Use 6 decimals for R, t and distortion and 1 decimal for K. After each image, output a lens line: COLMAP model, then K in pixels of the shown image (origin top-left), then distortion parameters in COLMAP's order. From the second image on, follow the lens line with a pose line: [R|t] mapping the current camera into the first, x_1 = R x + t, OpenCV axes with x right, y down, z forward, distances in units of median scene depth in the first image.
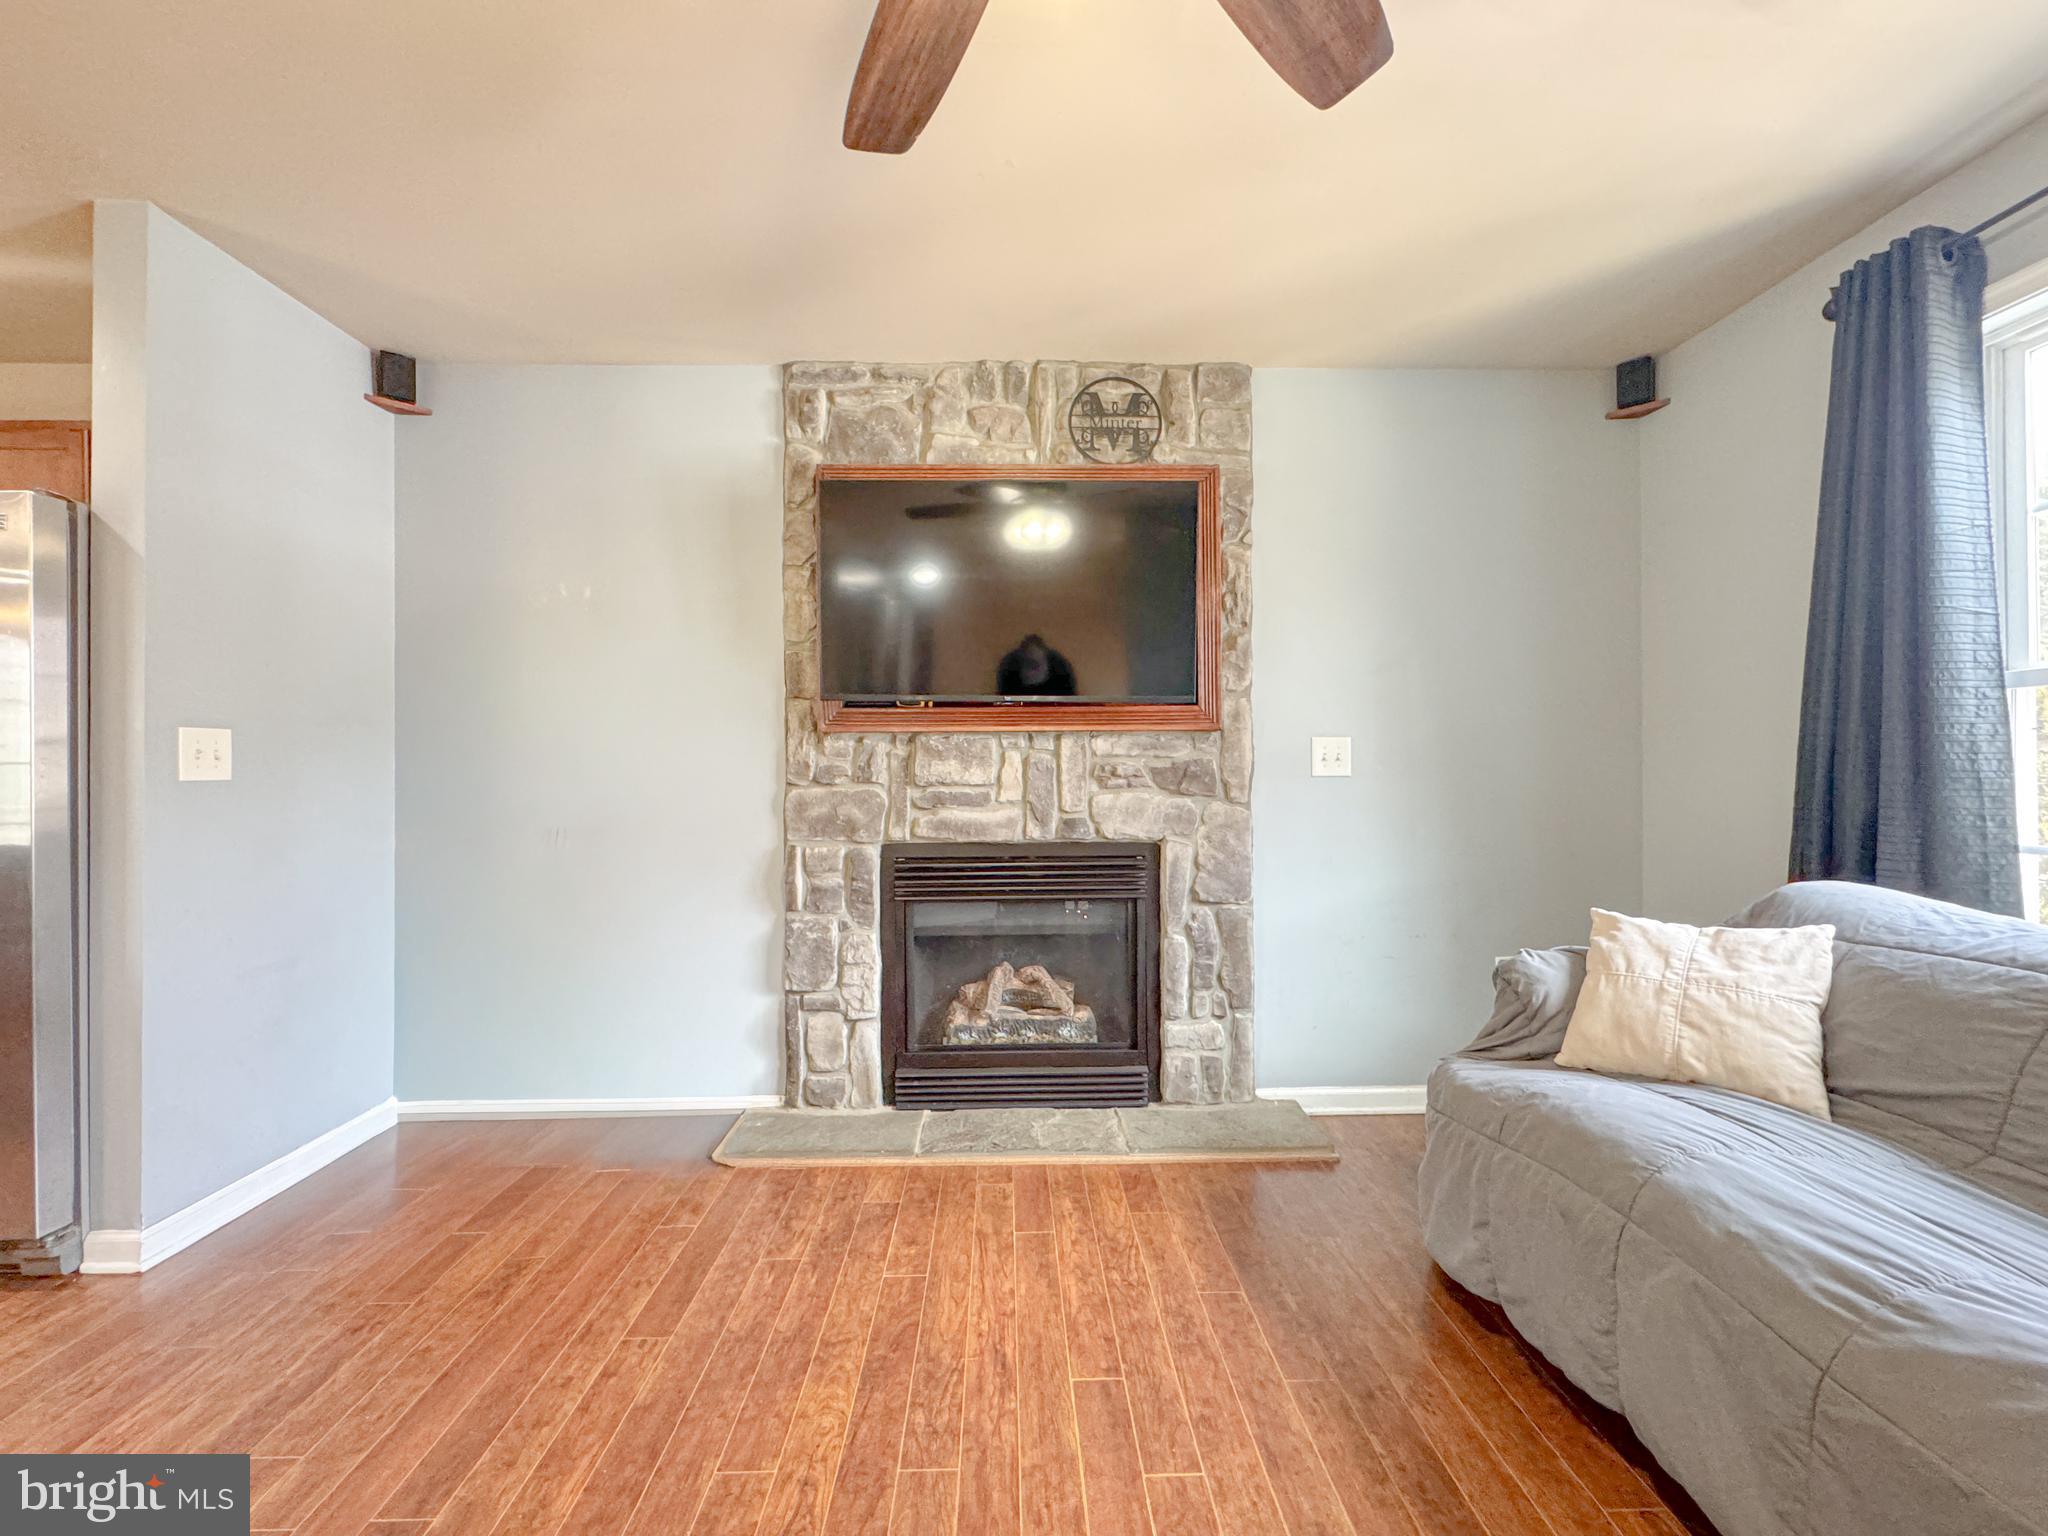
lens RADIAL K [[811.1, 0, 1024.0], [0, 811.1, 768.0], [0, 0, 1]] dist [-0.005649, -0.000135]
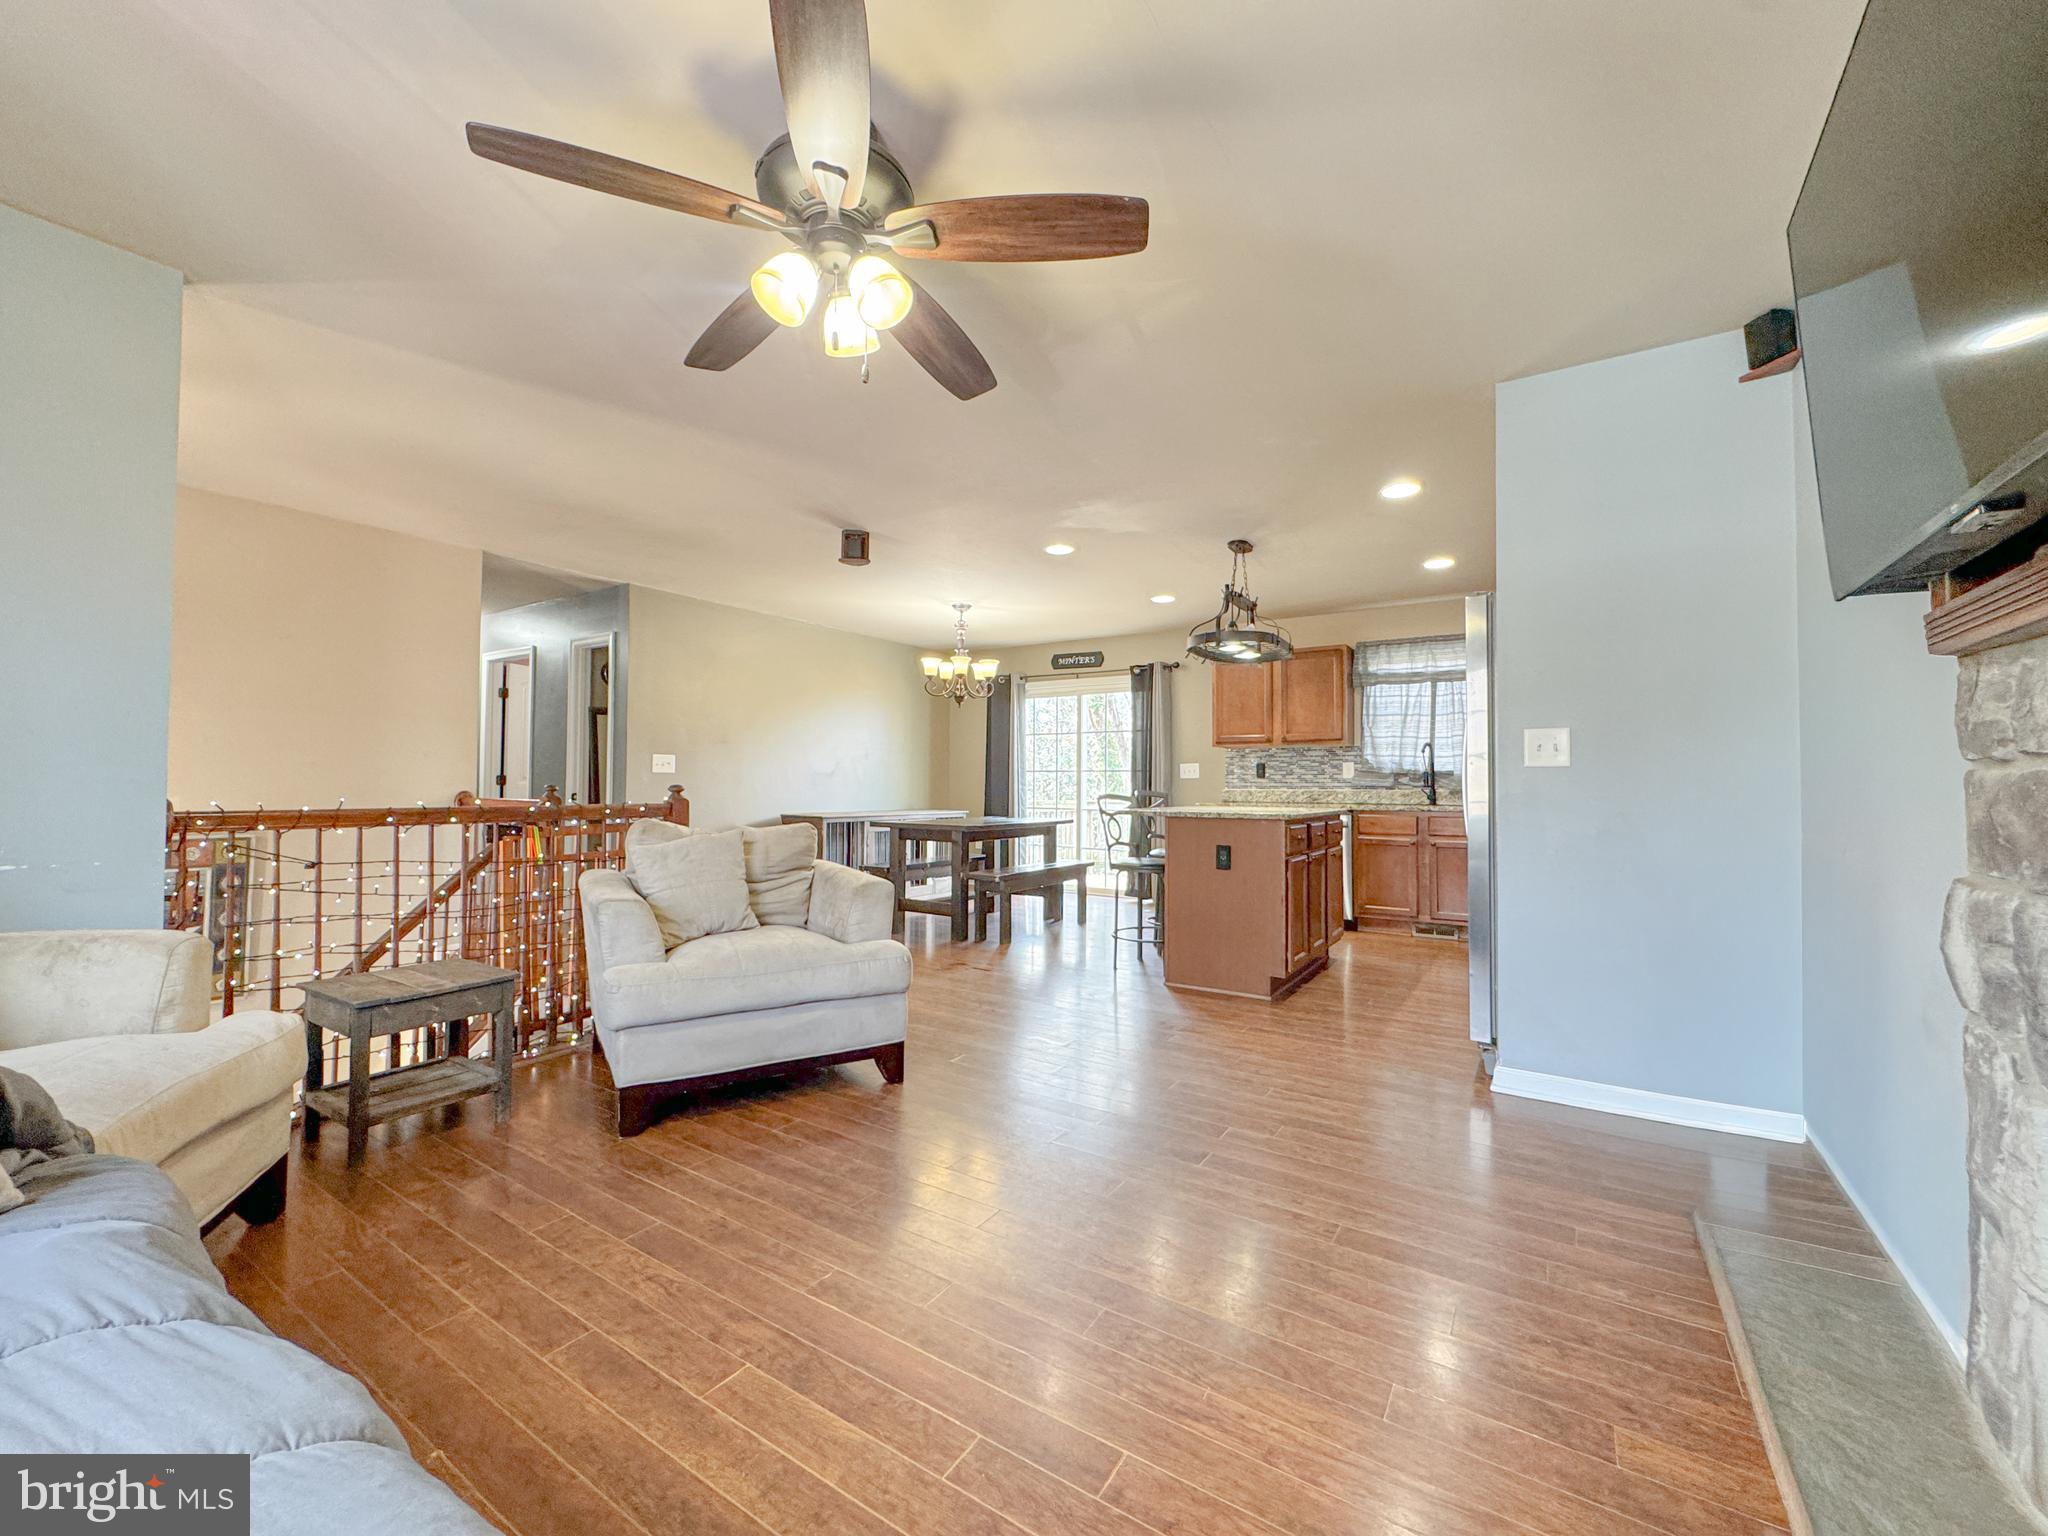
lens RADIAL K [[811.1, 0, 1024.0], [0, 811.1, 768.0], [0, 0, 1]] dist [-0.005649, -0.000135]
pose [[-0.559928, -0.016054, -0.828386, 0.465477], [0.000299, 0.999808, -0.019578, 0.033200], [0.828541, -0.011210, -0.559816, 0.782155]]
